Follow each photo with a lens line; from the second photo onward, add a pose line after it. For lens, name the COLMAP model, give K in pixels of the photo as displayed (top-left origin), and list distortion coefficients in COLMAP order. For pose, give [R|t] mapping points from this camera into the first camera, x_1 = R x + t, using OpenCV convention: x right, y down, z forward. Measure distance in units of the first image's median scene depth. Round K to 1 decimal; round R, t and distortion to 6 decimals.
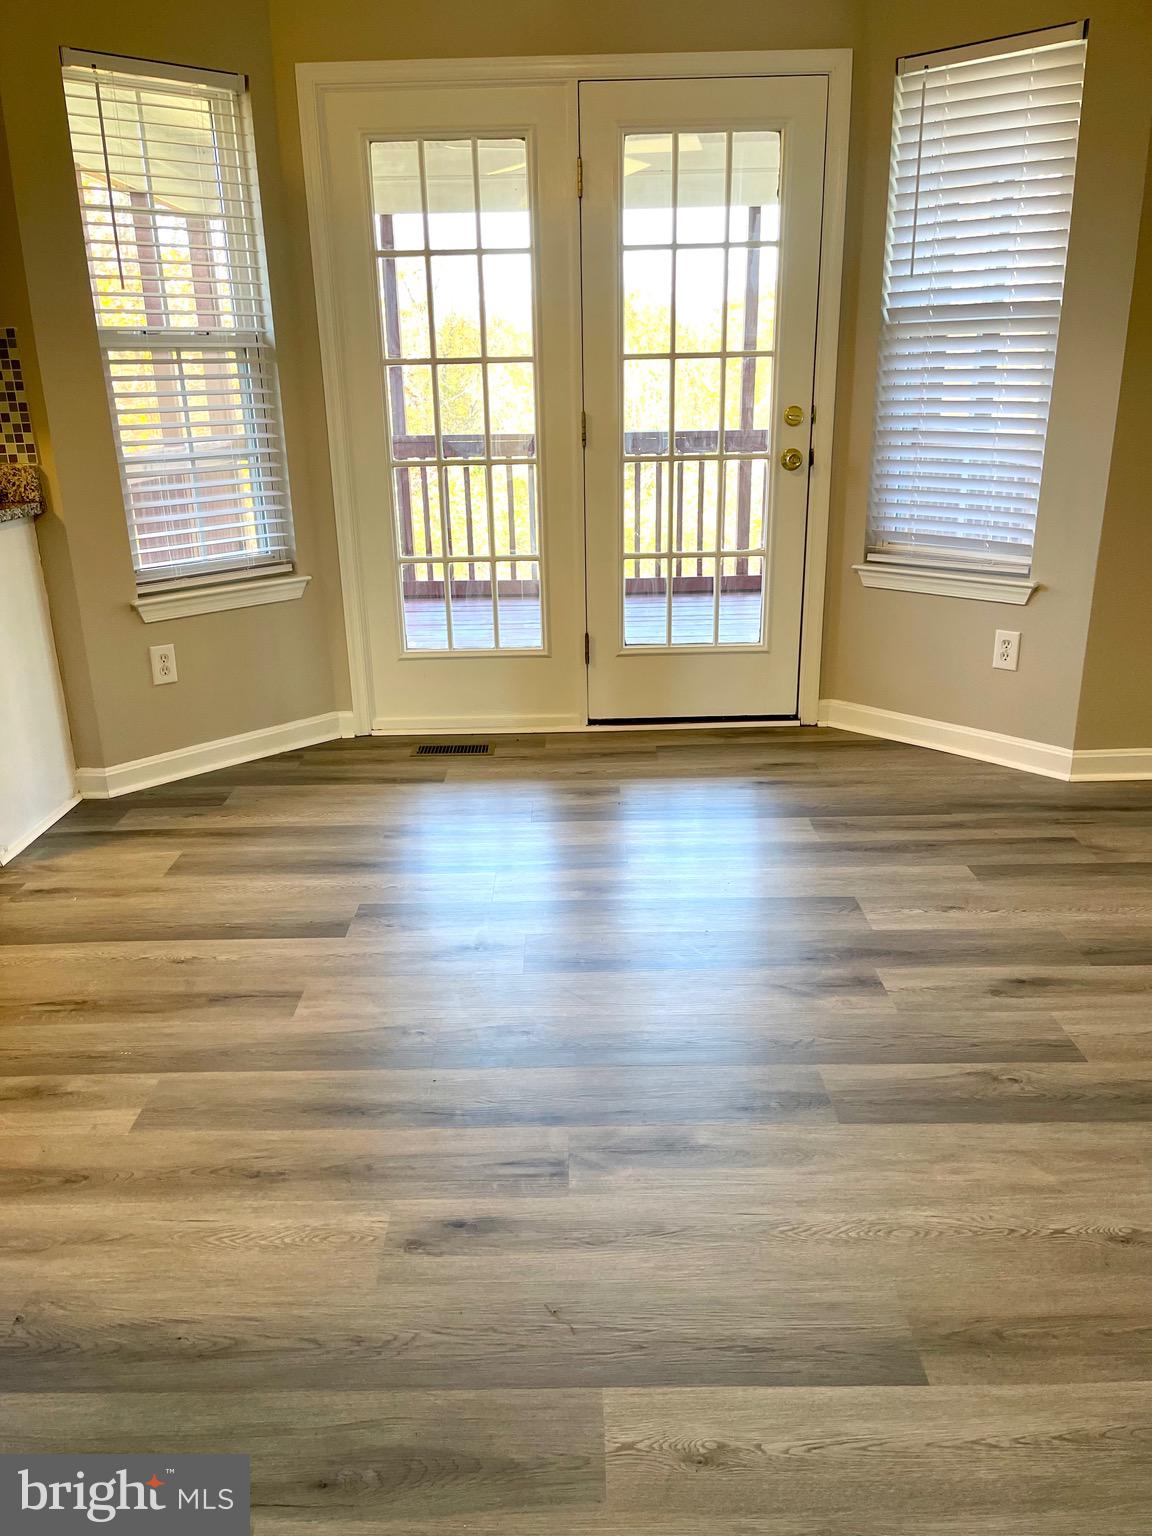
lens RADIAL K [[1146.7, 0, 582.1], [0, 1146.7, 776.3], [0, 0, 1]] dist [0.075390, -0.103282]
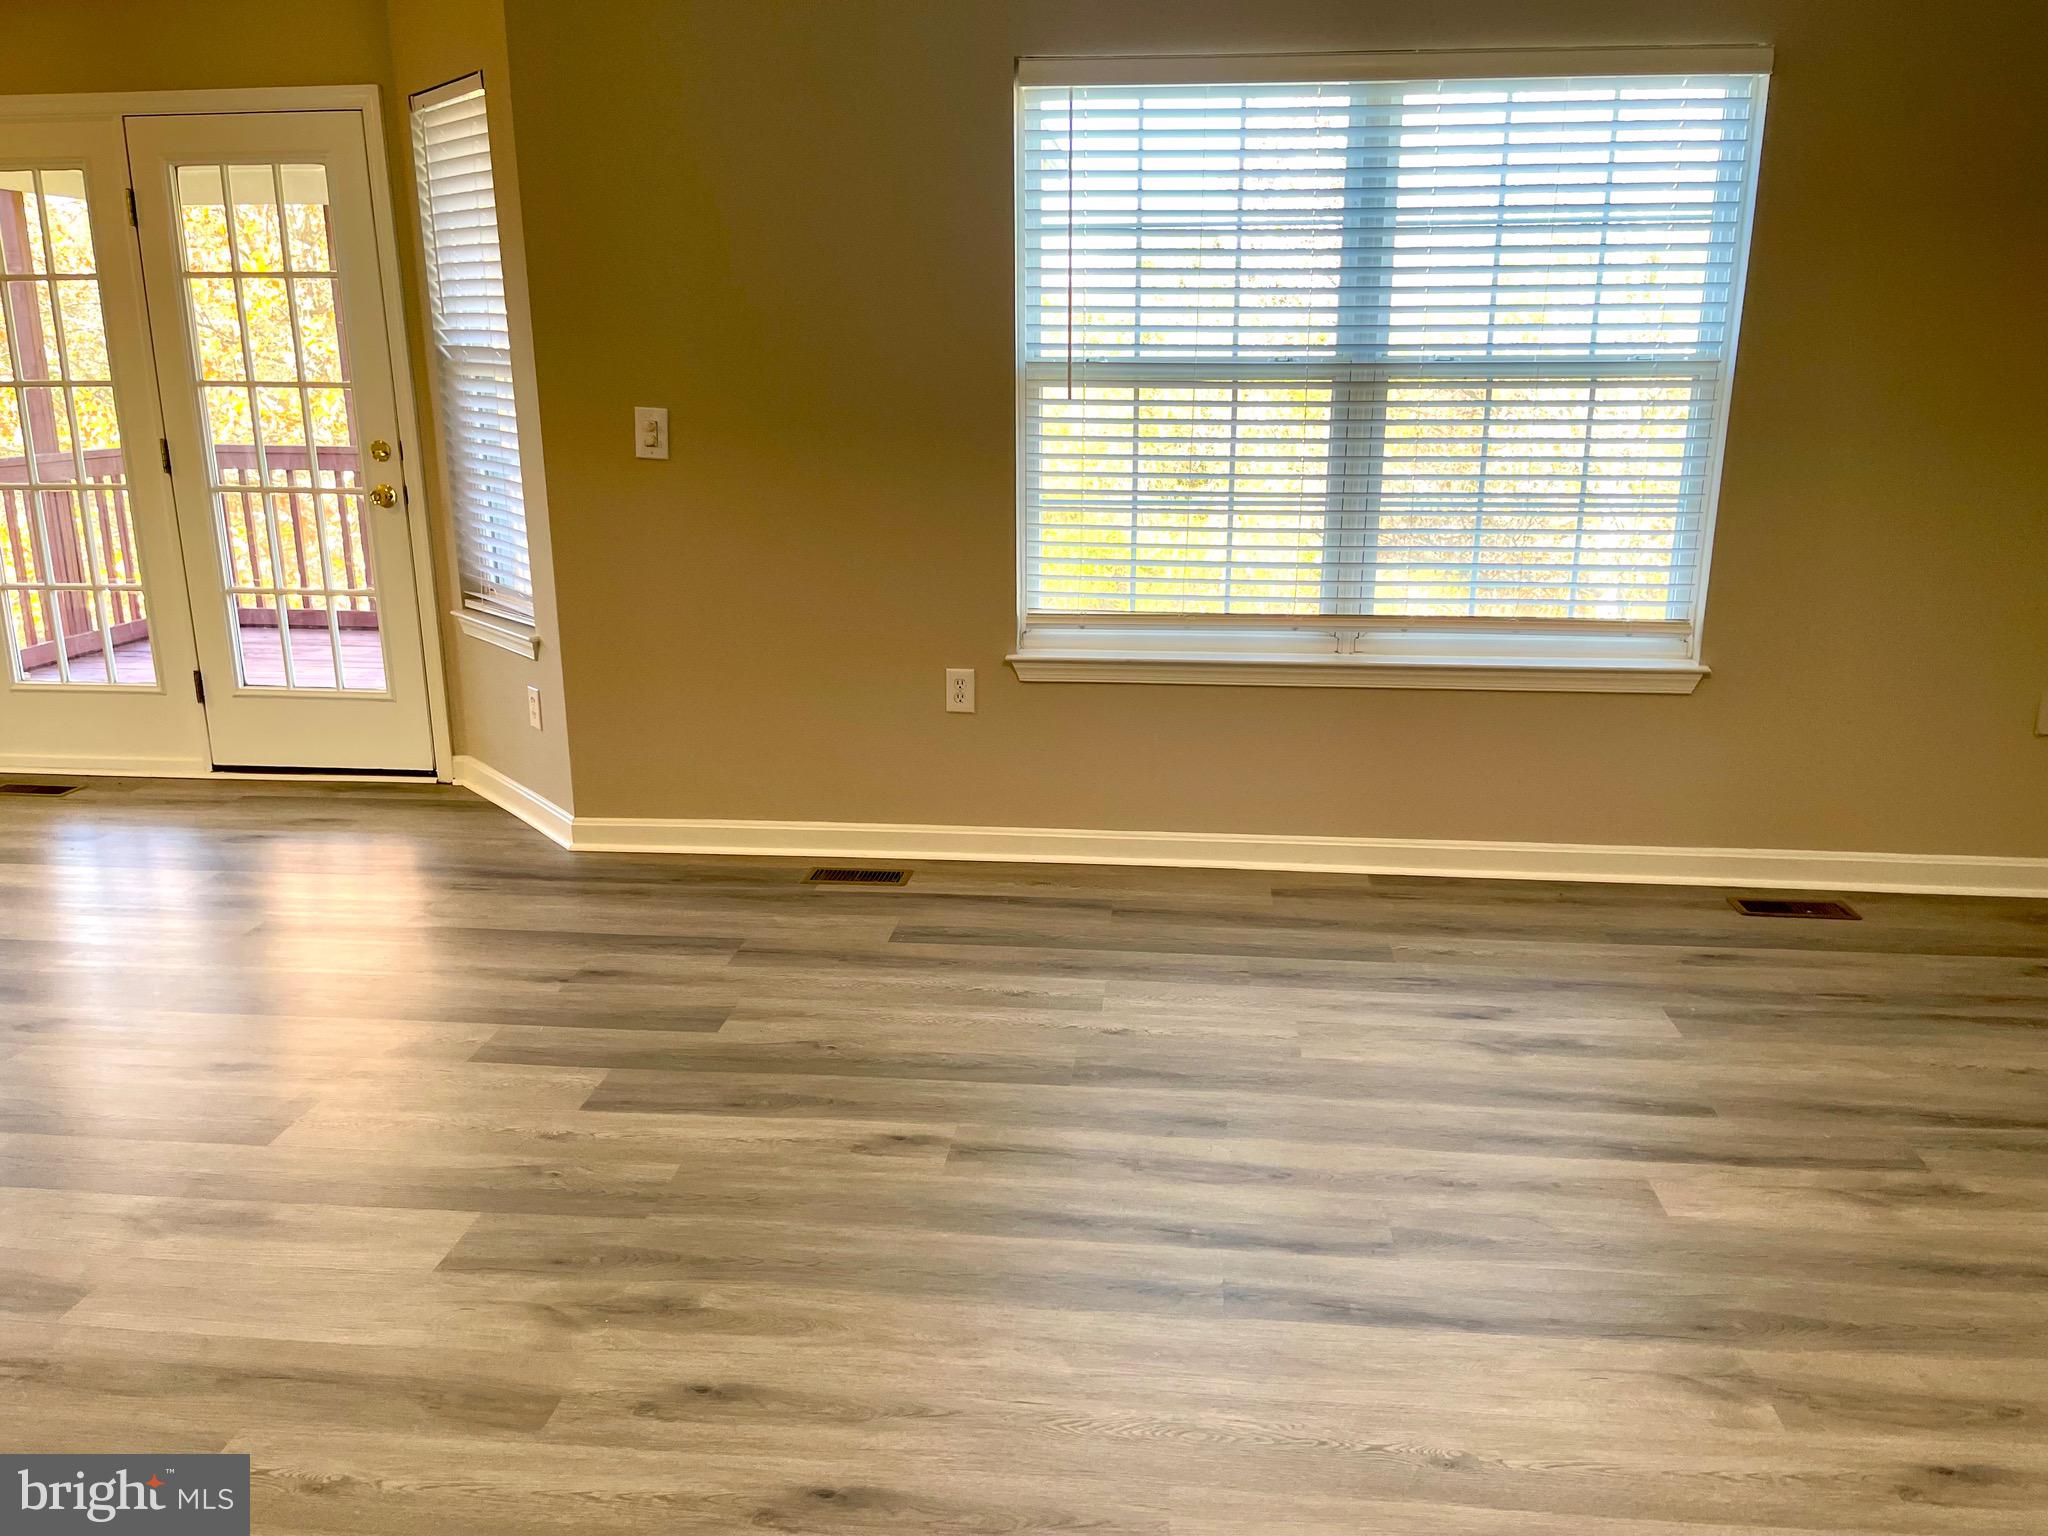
lens RADIAL K [[1529.0, 0, 1023.7], [0, 1529.0, 773.8], [0, 0, 1]] dist [0.075390, -0.103282]
pose [[0.995075, 0.045980, -0.087816, 0.866063], [-0.051592, 0.996695, -0.062747, 0.001626], [0.084641, 0.066969, 0.994158, -0.194736]]
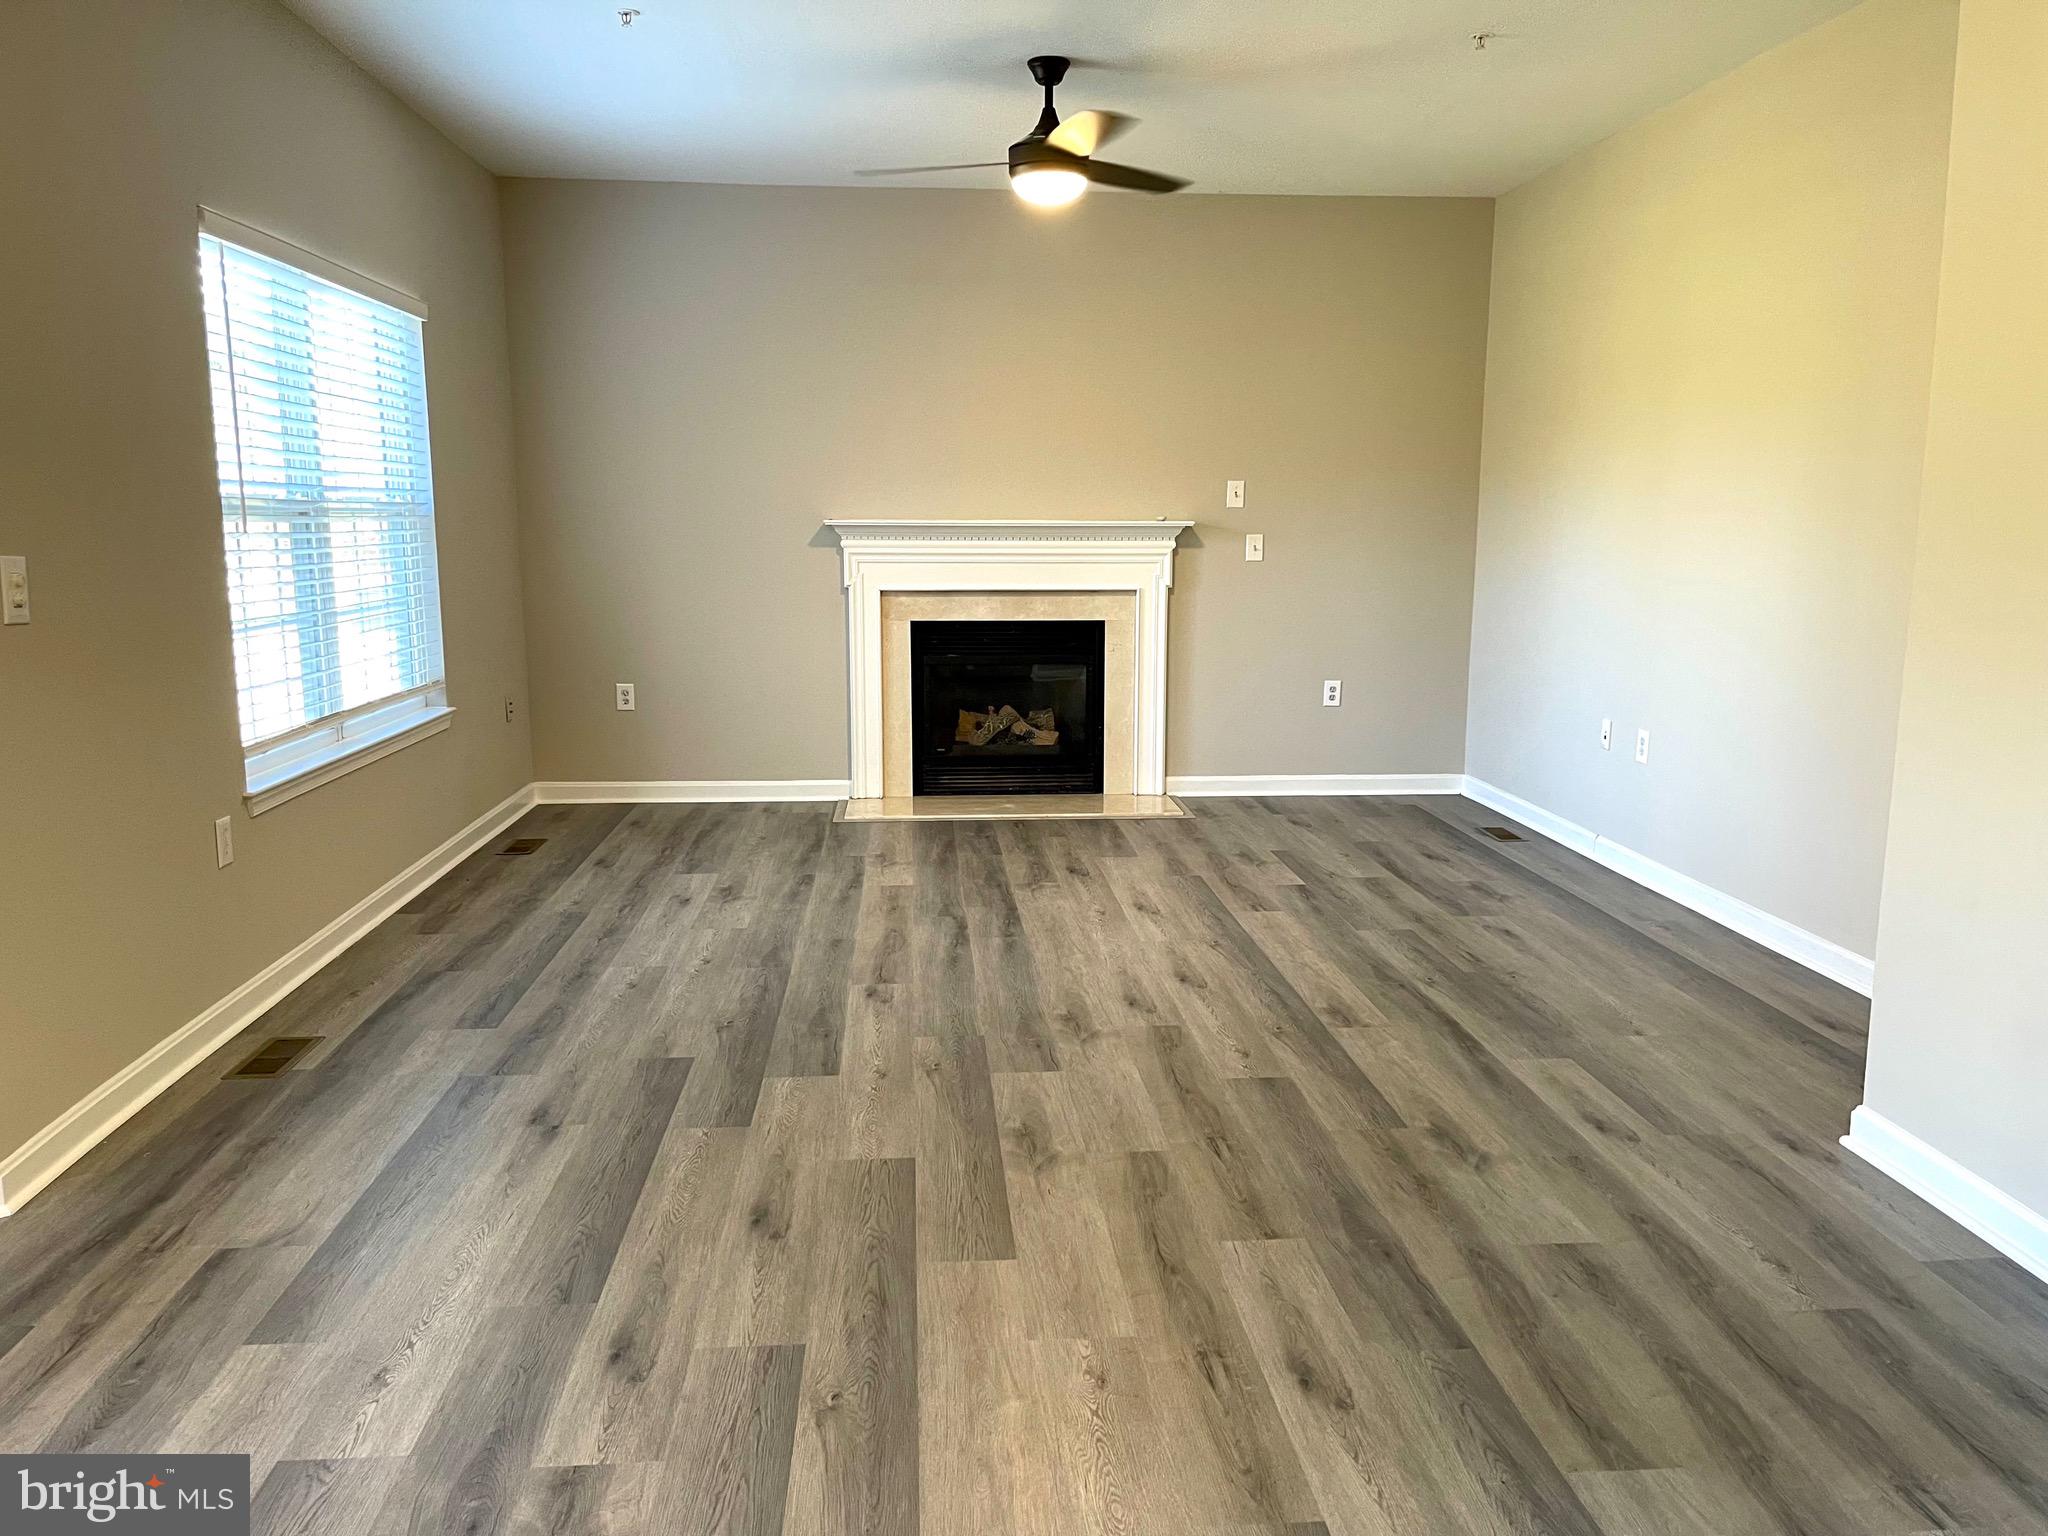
lens RADIAL K [[1529.0, 0, 1023.7], [0, 1529.0, 773.8], [0, 0, 1]] dist [0.075390, -0.103282]
pose [[-0.069674, -0.144307, 0.987077, -0.387638], [0.320765, 0.933693, 0.159144, -0.169018], [-0.944593, 0.327708, -0.018765, 0.418015]]
